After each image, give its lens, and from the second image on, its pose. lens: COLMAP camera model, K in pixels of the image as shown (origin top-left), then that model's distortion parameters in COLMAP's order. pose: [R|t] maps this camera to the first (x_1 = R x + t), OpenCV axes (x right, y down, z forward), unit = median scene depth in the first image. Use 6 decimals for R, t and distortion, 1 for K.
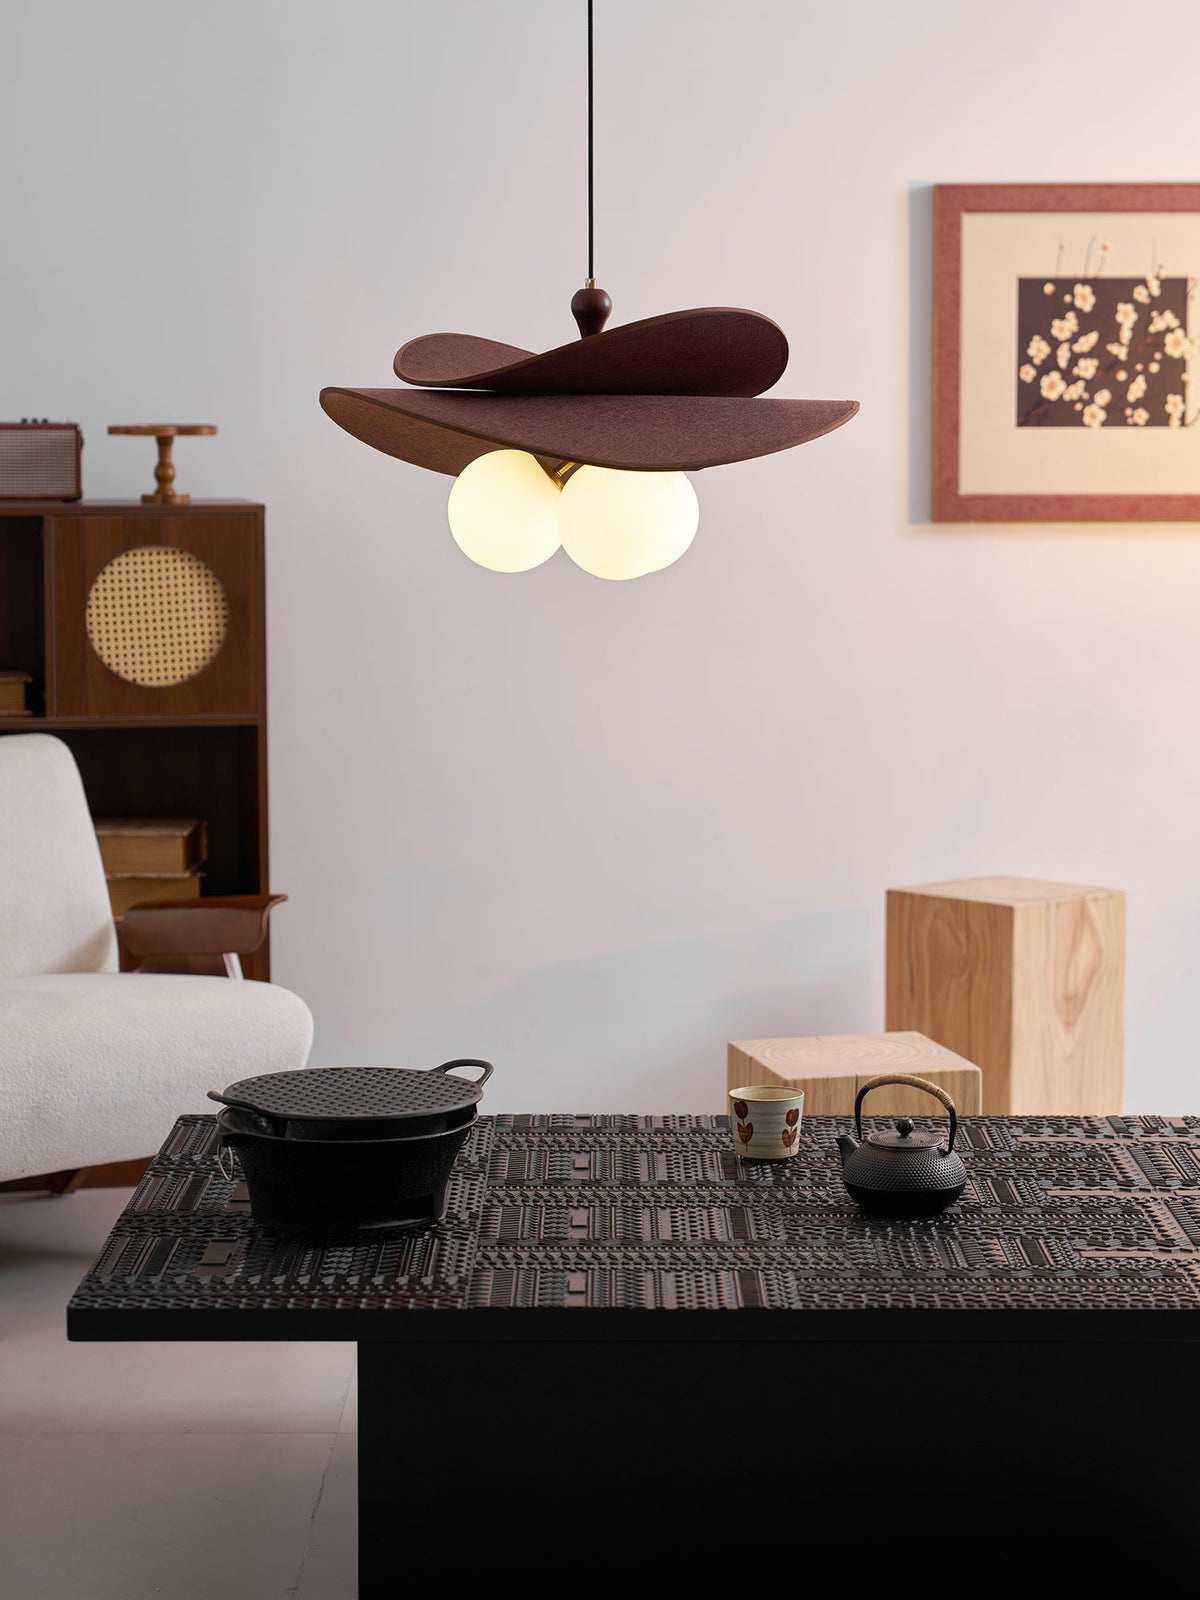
lens RADIAL K [[3188.1, 0, 606.0], [0, 3188.1, 777.3], [0, 0, 1]] dist [0.014184, 0.000000]
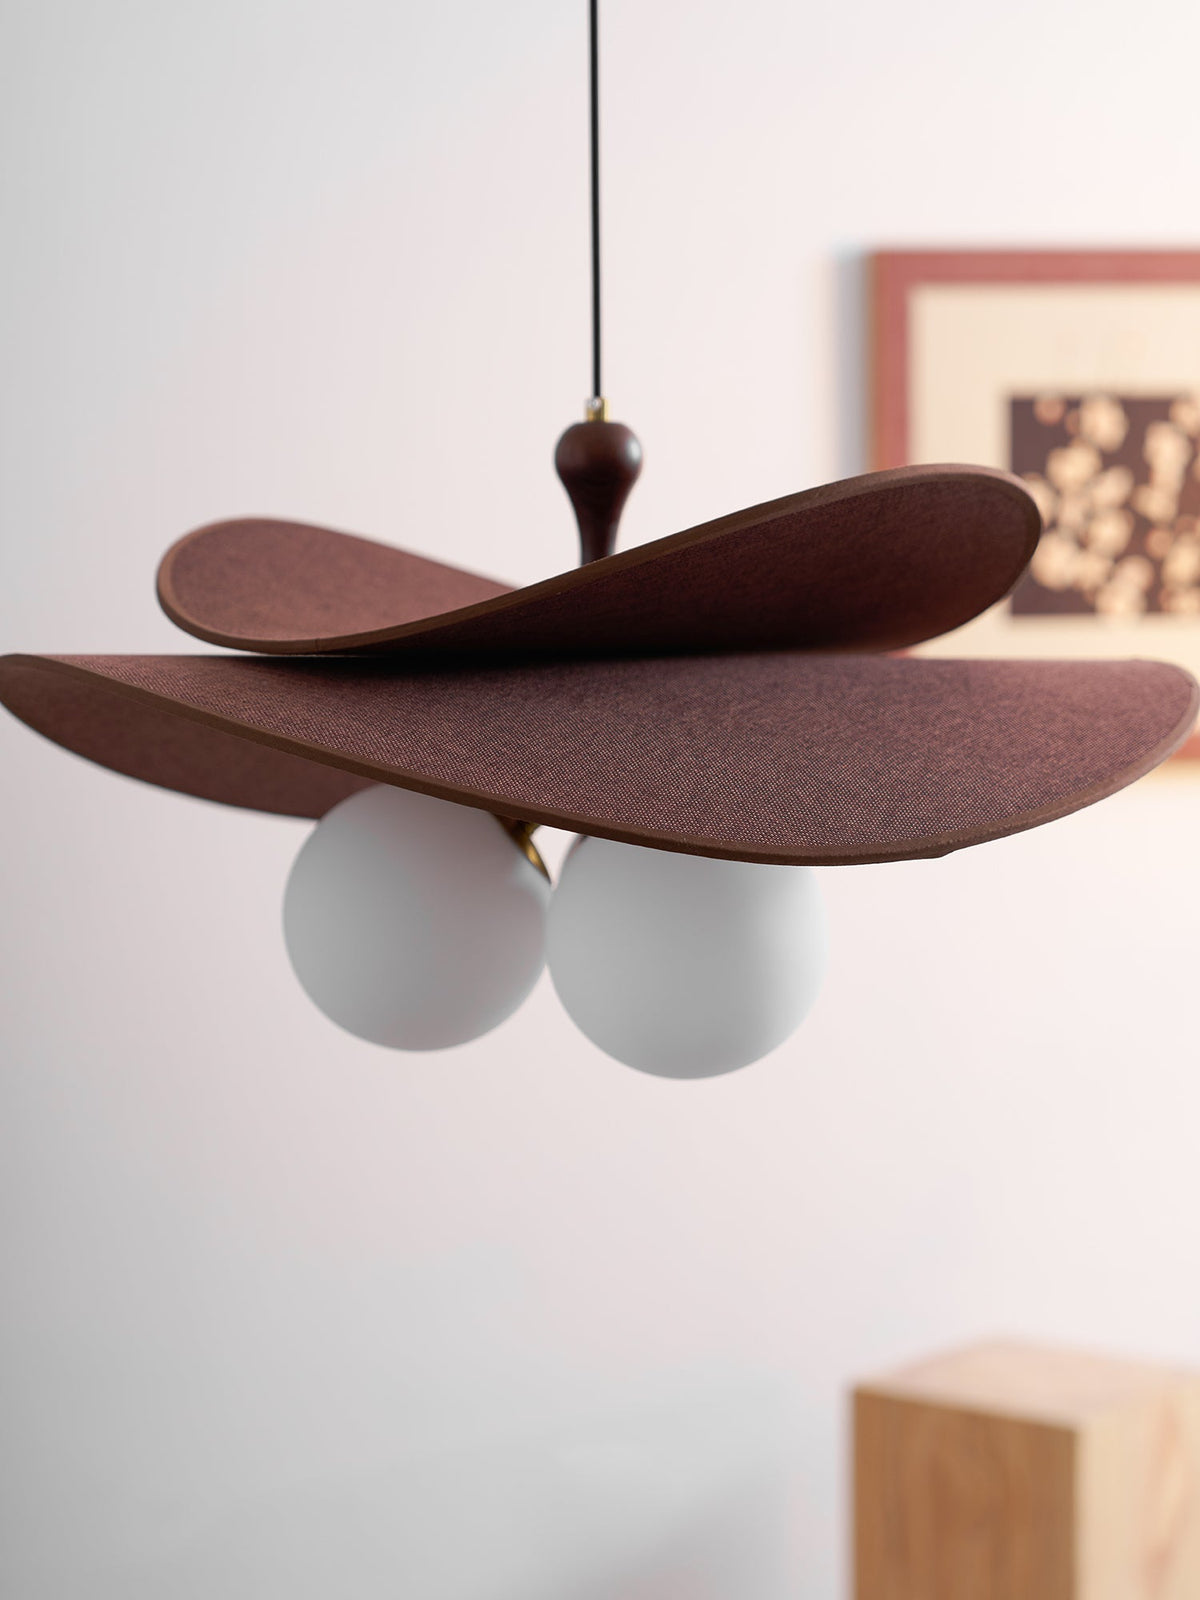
lens RADIAL K [[3795.9, 0, 603.3], [0, 3795.9, 799.3], [0, 0, 1]] dist [-0.171173, 0.000000]
pose [[0.993485, -0.017623, 0.112588, -0.039404], [0.022980, 0.998656, -0.046466, -0.046033], [-0.111618, 0.048750, 0.992555, 0.289742]]
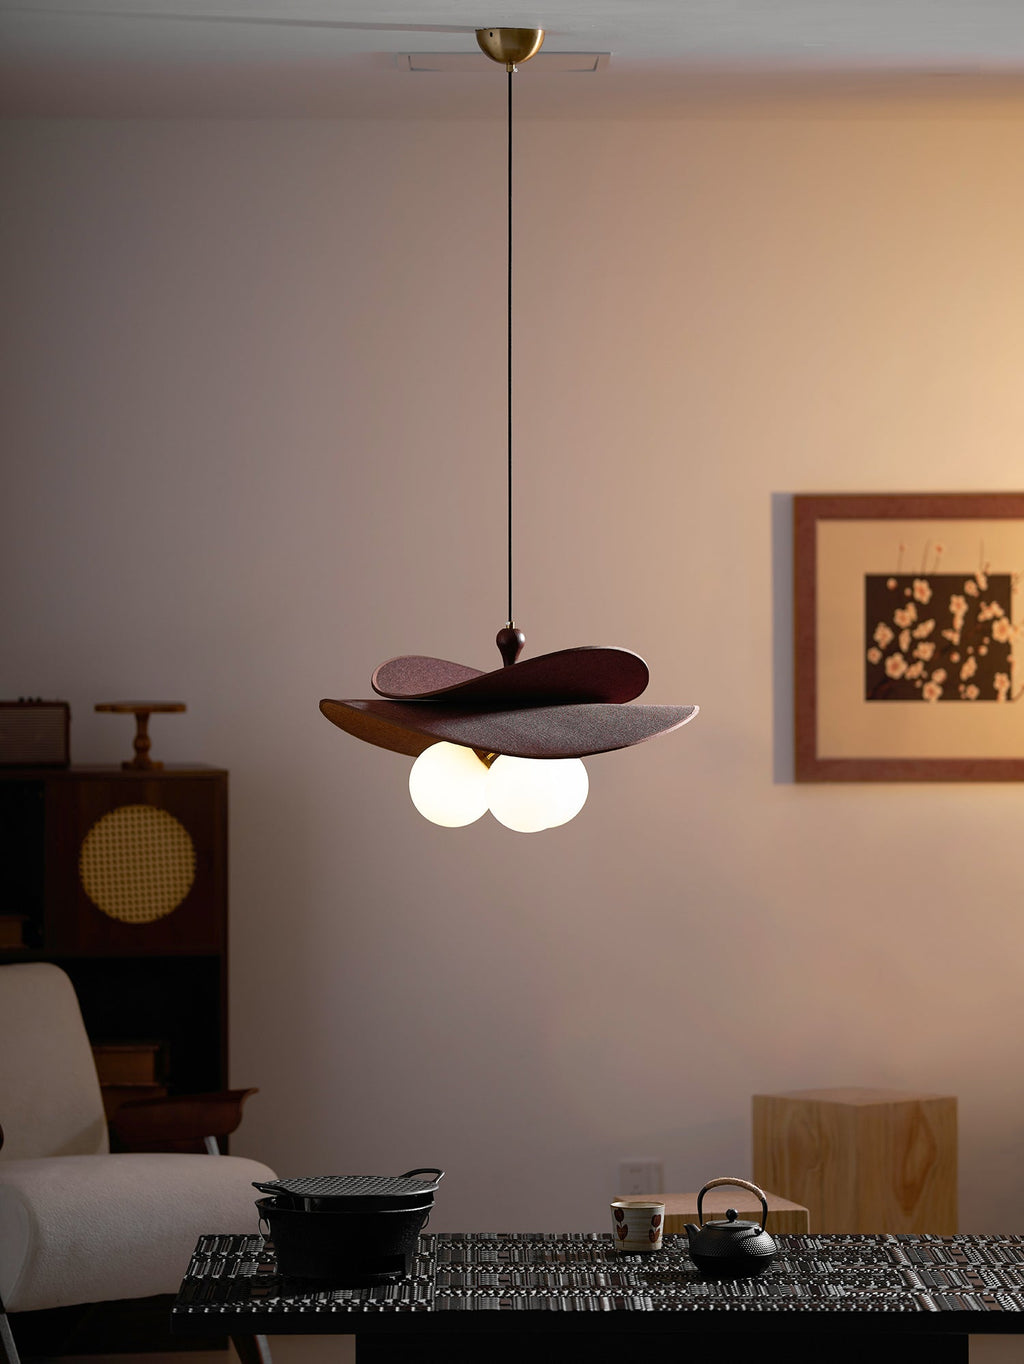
lens RADIAL K [[3776.1, 0, 511.0], [0, 3776.1, 725.1], [0, 0, 1]] dist [0.209053, 0.000000]
pose [[0.999991, -0.001256, 0.004048, -0.006882], [0.001616, 0.995925, -0.090175, 0.025514], [-0.003918, 0.090181, 0.995918, -0.412250]]
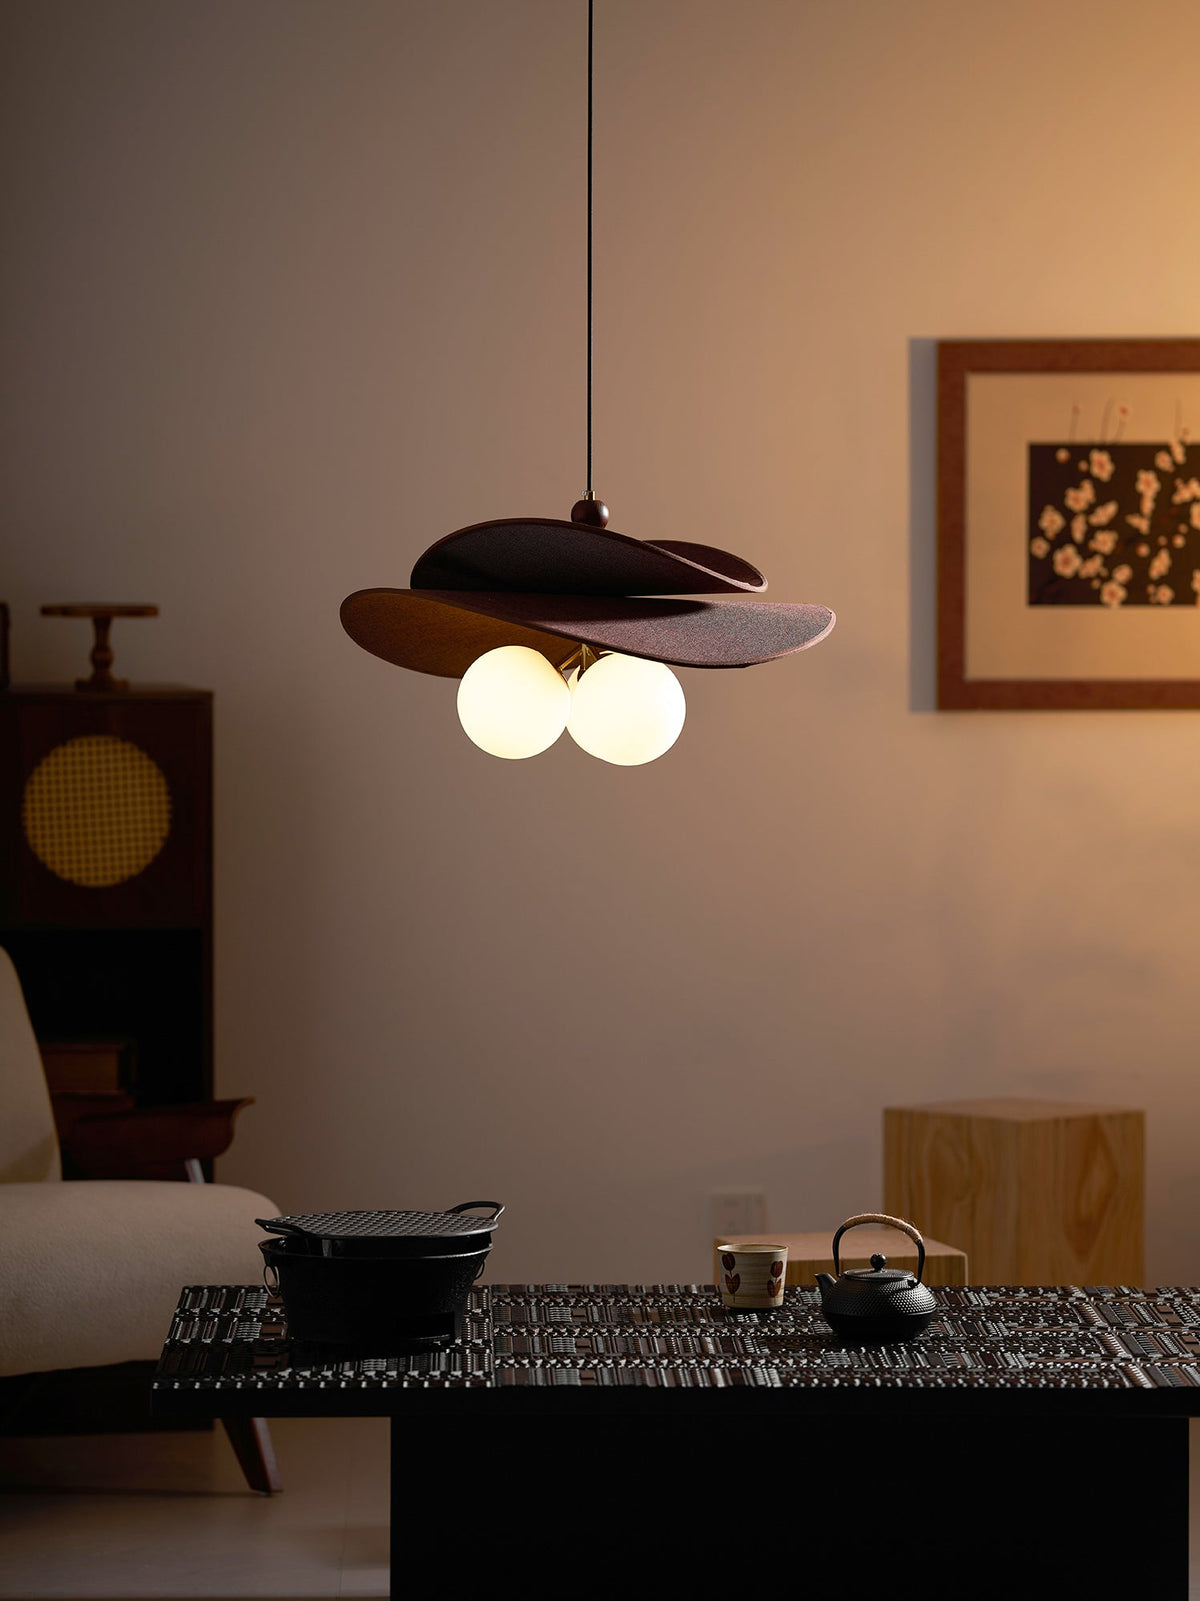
lens RADIAL K [[4656.5, 0, 596.6], [0, 4656.5, 800.1], [0, 0, 1]] dist [0.221829, 0.000000]
pose [[0.999875, 0.001021, 0.015751, -0.016719], [-0.000087, 0.998246, -0.059206, 0.026627], [-0.015784, 0.059197, 0.998122, -0.356440]]
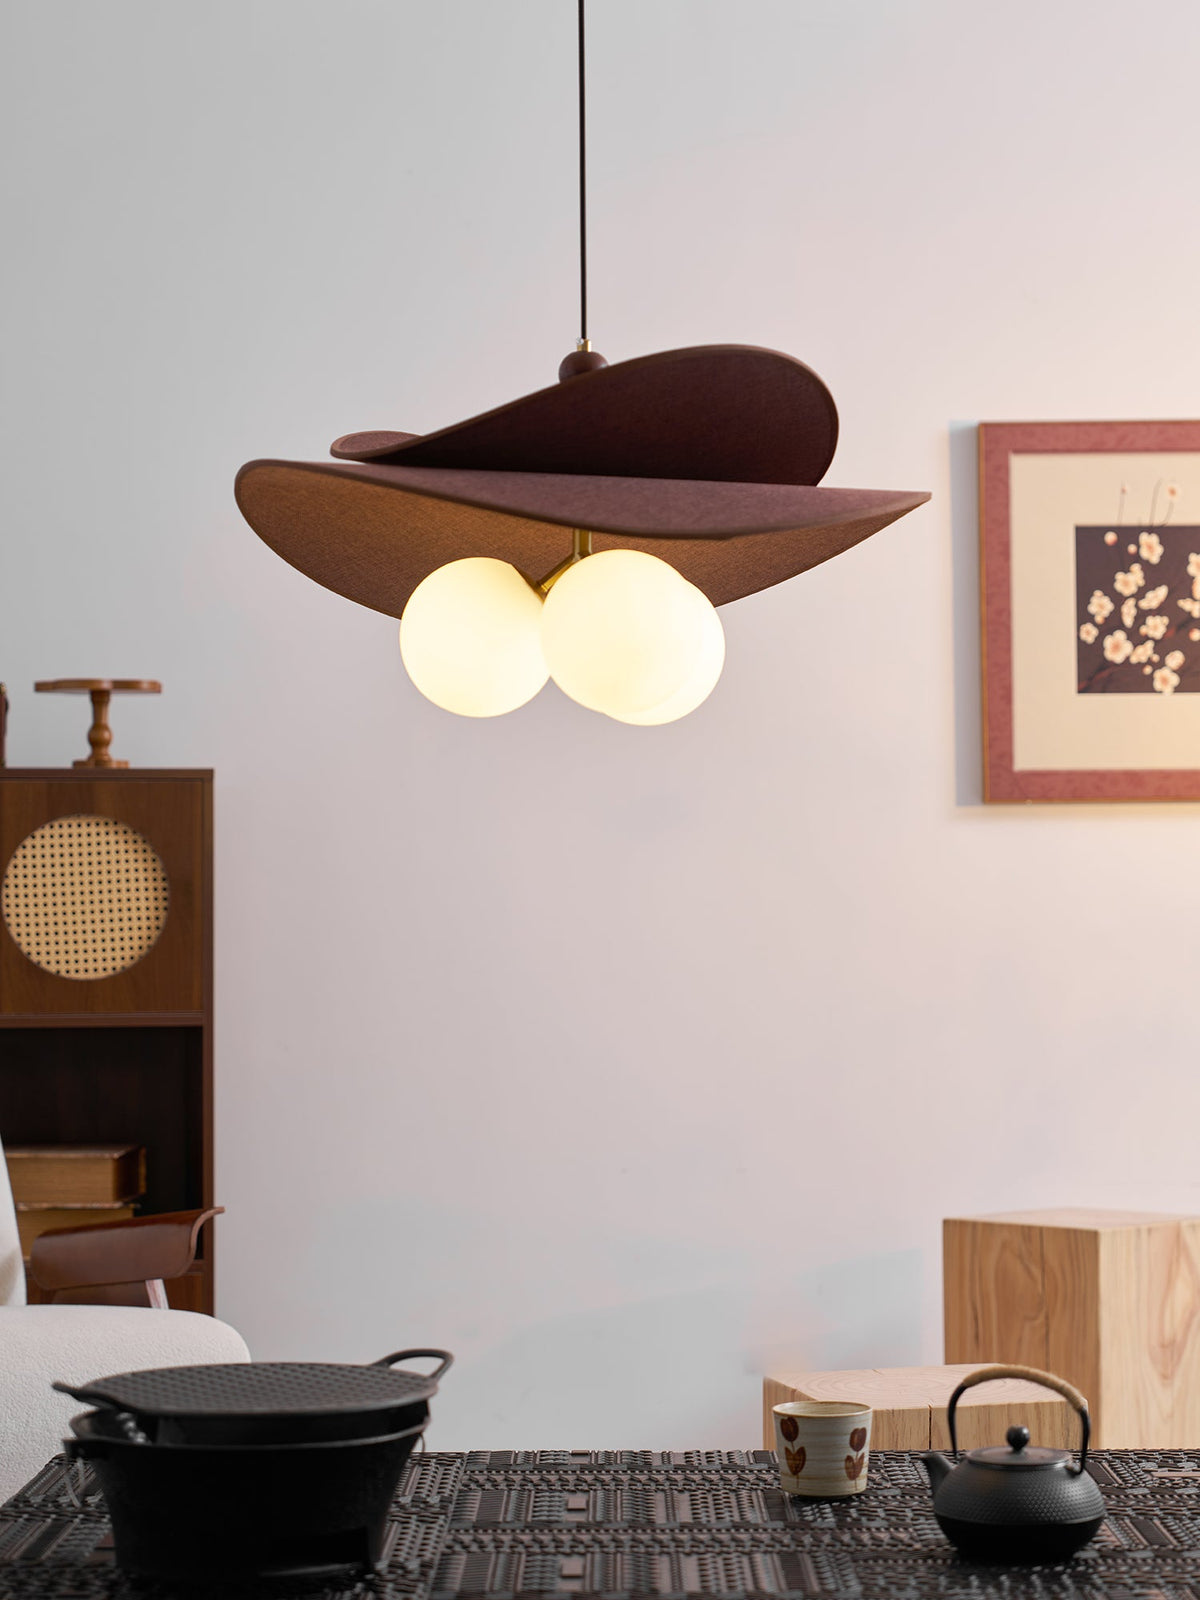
lens RADIAL K [[3188.1, 0, 603.5], [0, 3188.1, 760.5], [0, 0, 1]] dist [0.014184, 0.000000]
pose [[0.999978, -0.005680, -0.003280, 0.001254], [0.005167, 0.990183, -0.139680, 0.033316], [0.004041, 0.139660, 0.990191, 0.147293]]
